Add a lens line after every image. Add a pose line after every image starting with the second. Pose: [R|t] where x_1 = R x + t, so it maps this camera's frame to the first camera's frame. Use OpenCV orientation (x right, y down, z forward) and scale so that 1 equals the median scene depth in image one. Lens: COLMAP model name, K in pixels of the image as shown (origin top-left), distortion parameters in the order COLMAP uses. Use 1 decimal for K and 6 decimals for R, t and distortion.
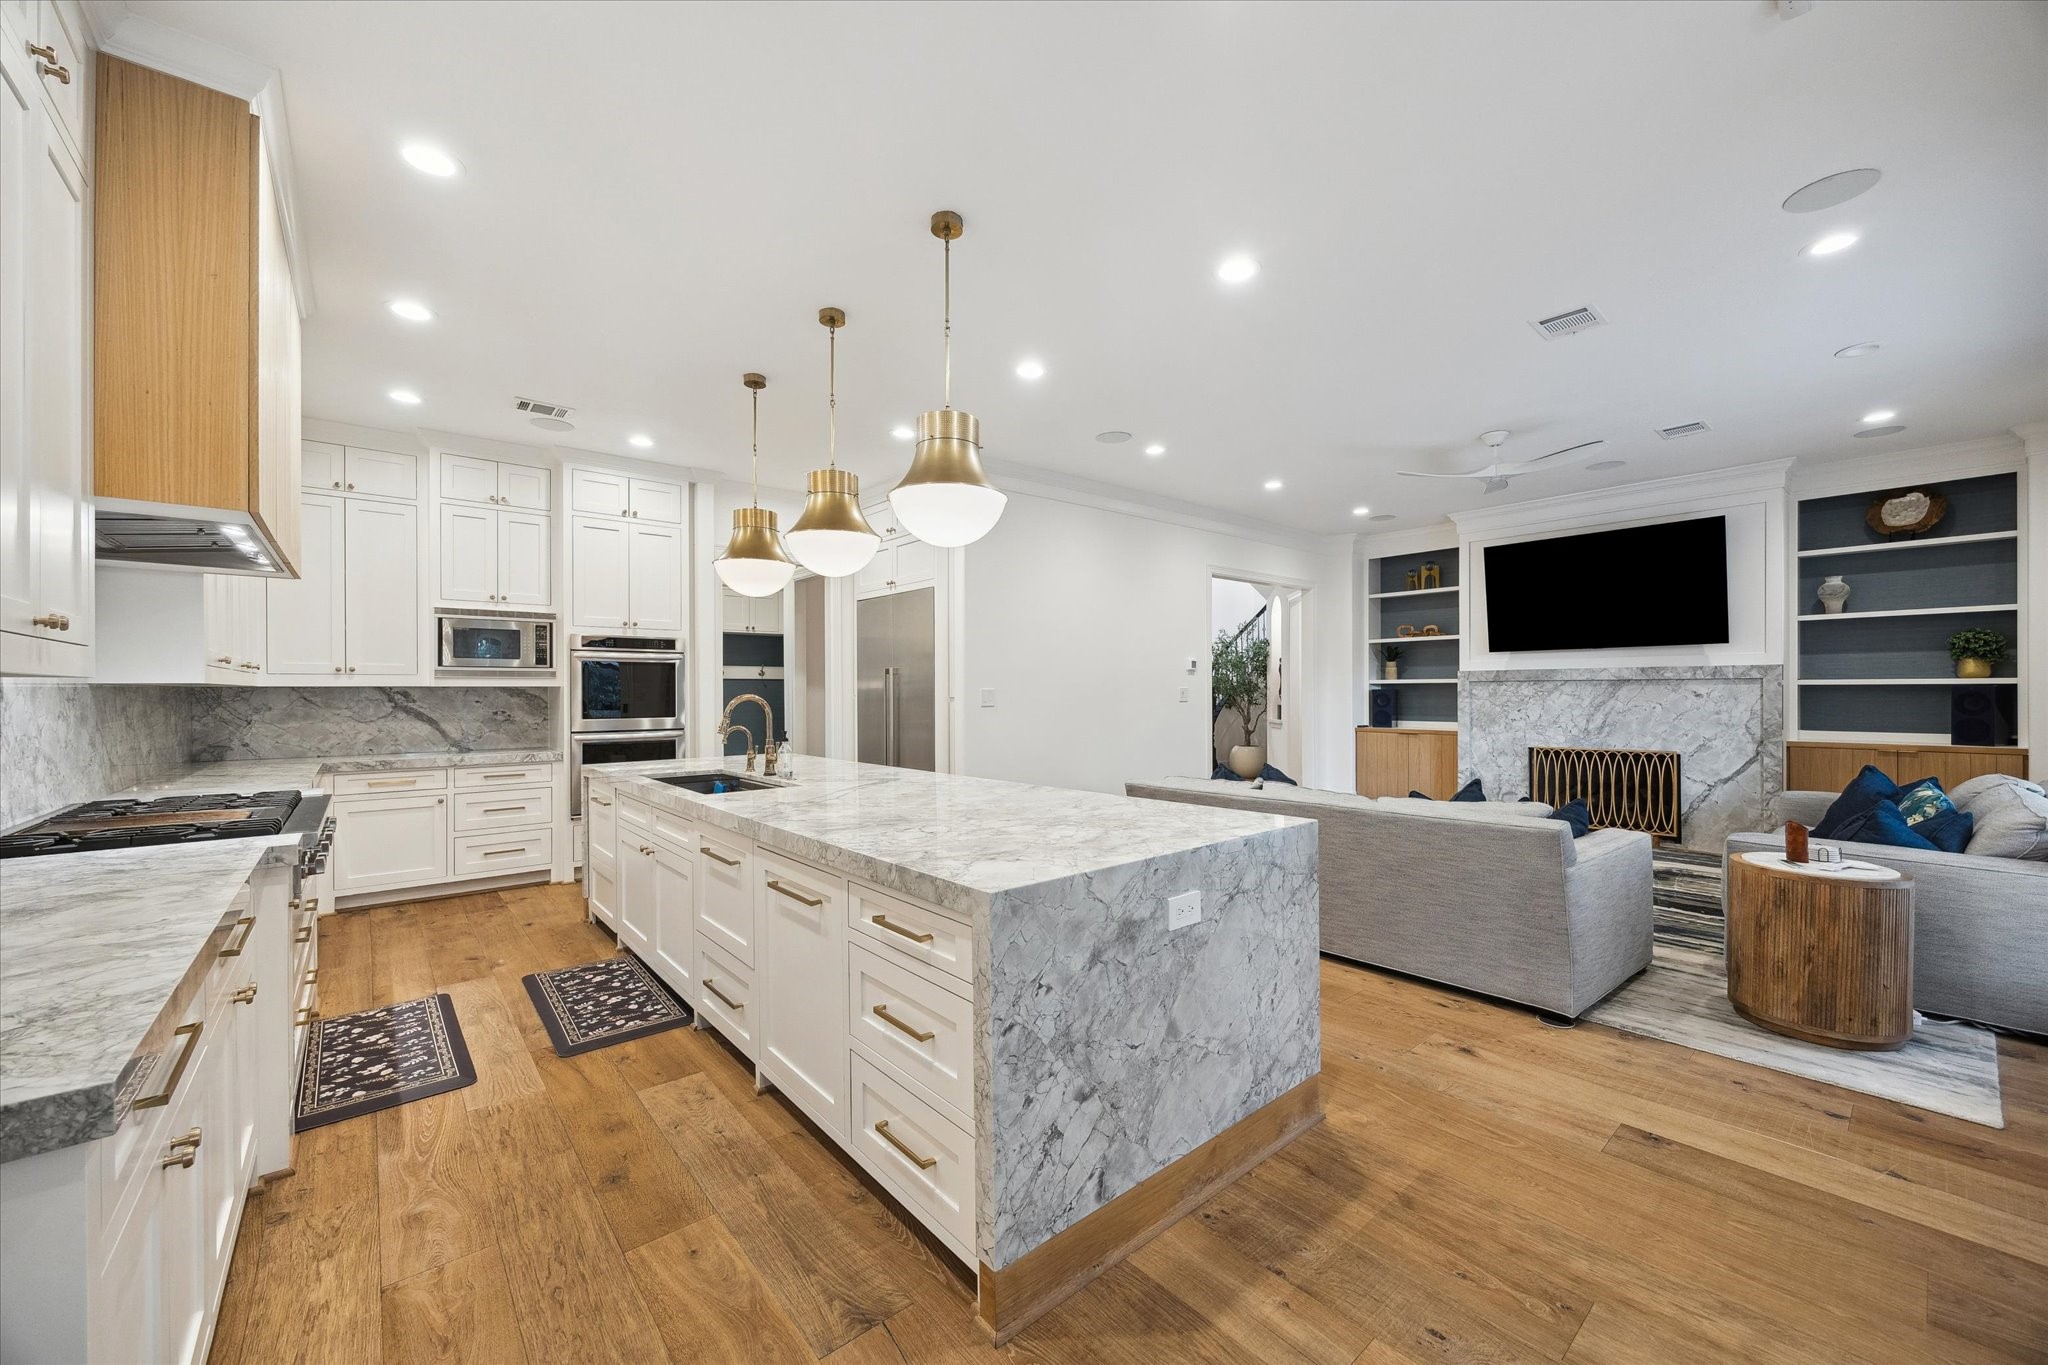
lens RADIAL K [[780.8, 0, 1036.3], [0, 780.8, 692.0], [0, 0, 1]] dist [-0.001118, -0.000862]
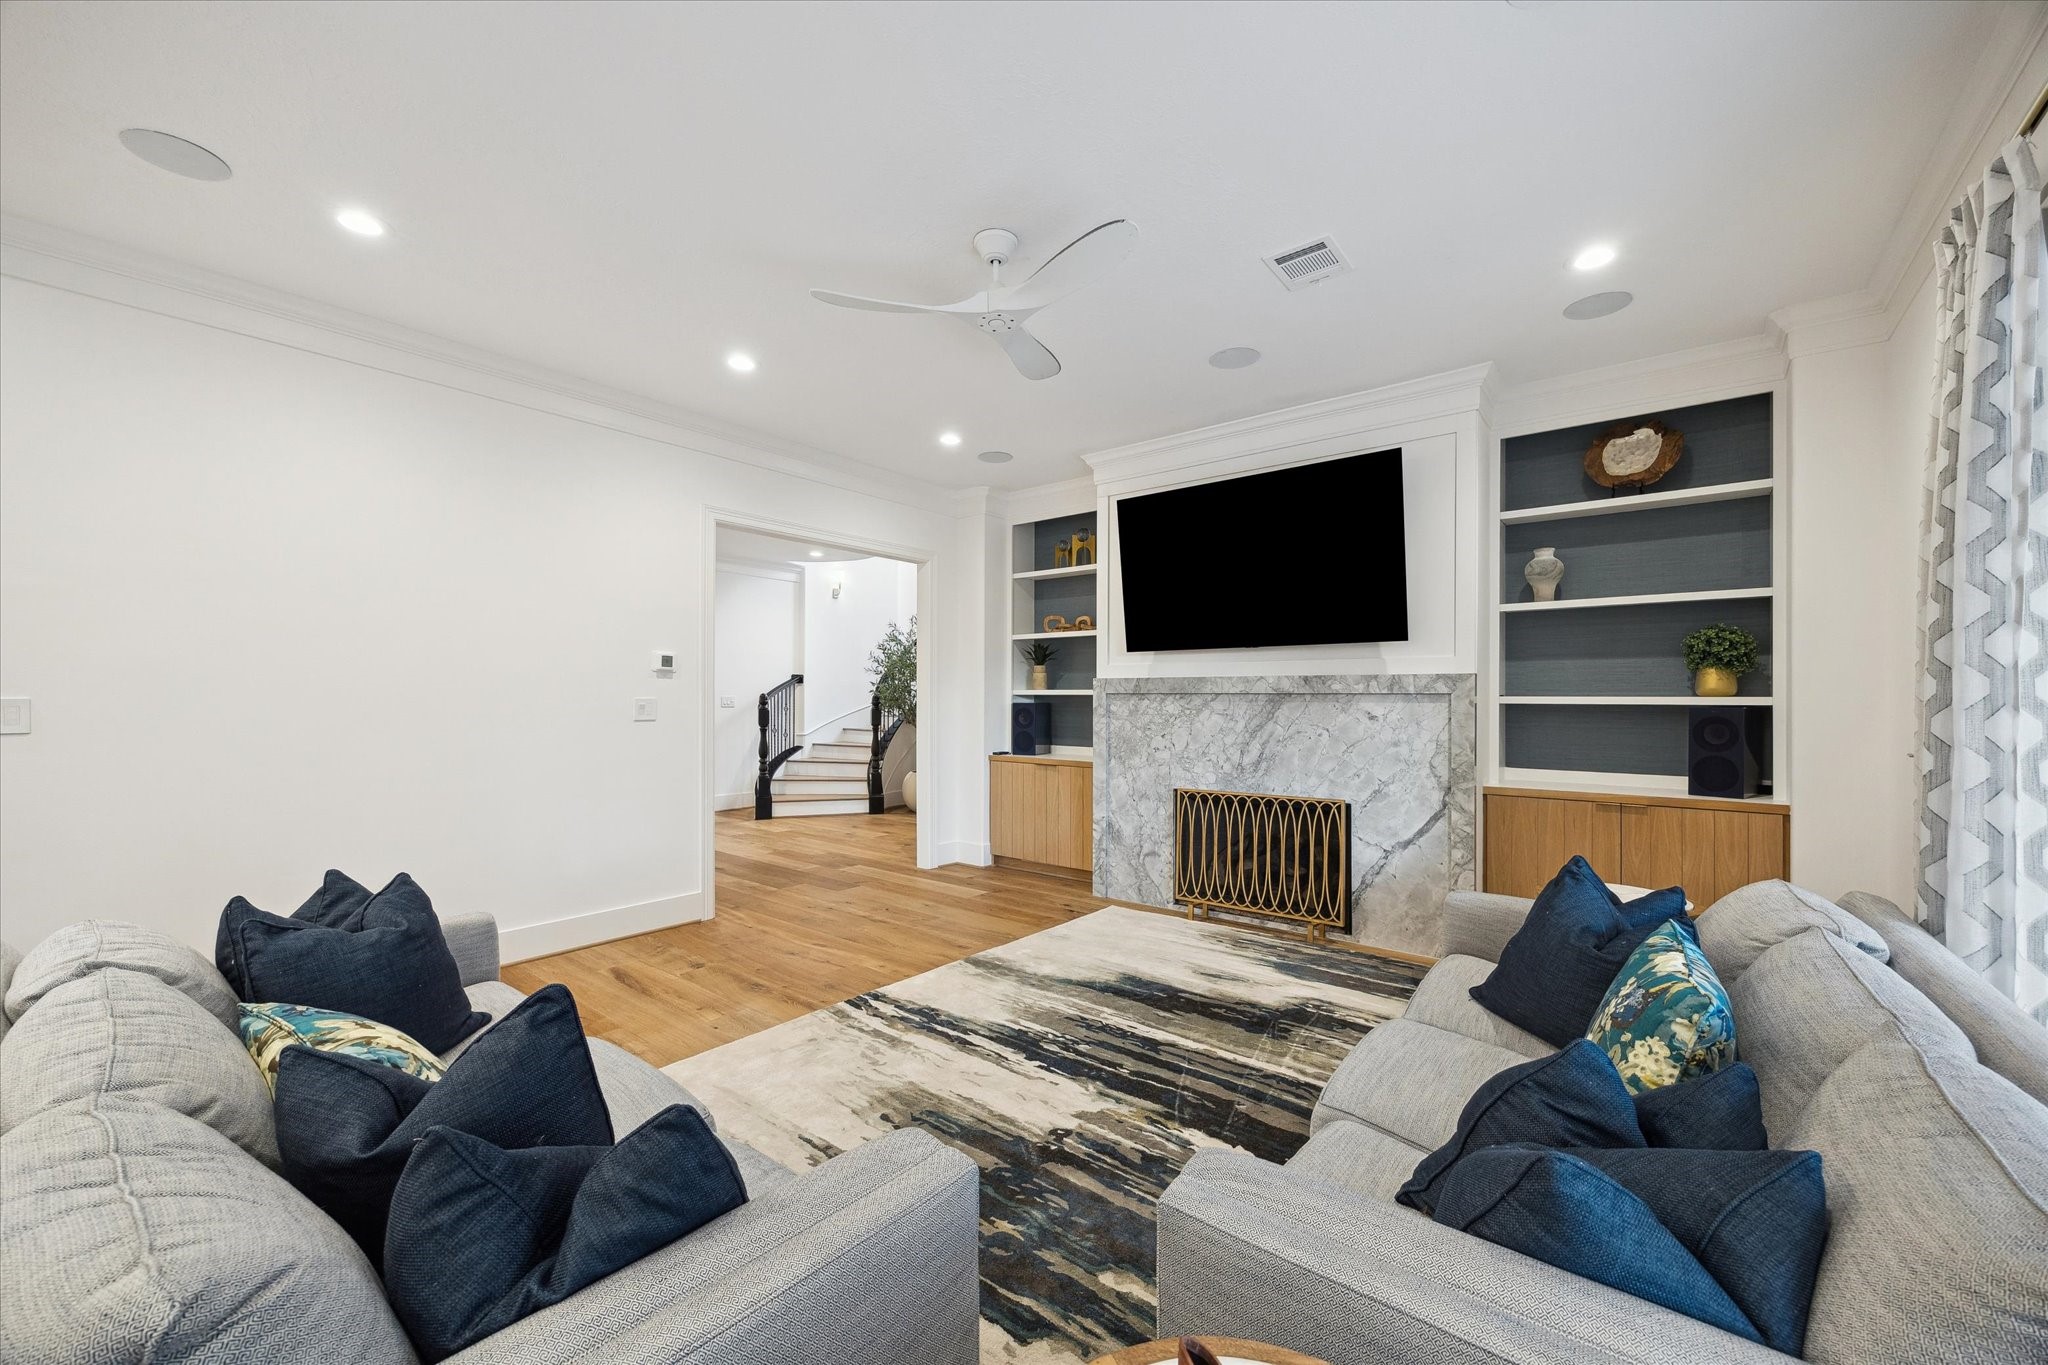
lens RADIAL K [[780.8, 0, 1025.0], [0, 780.8, 692.8], [0, 0, 1]] dist [-0.001118, -0.000862]
pose [[0.983710, 0.010303, 0.179470, 0.426842], [-0.008790, 0.999919, -0.009225, -0.008513], [-0.179550, 0.007497, 0.983720, 0.383354]]
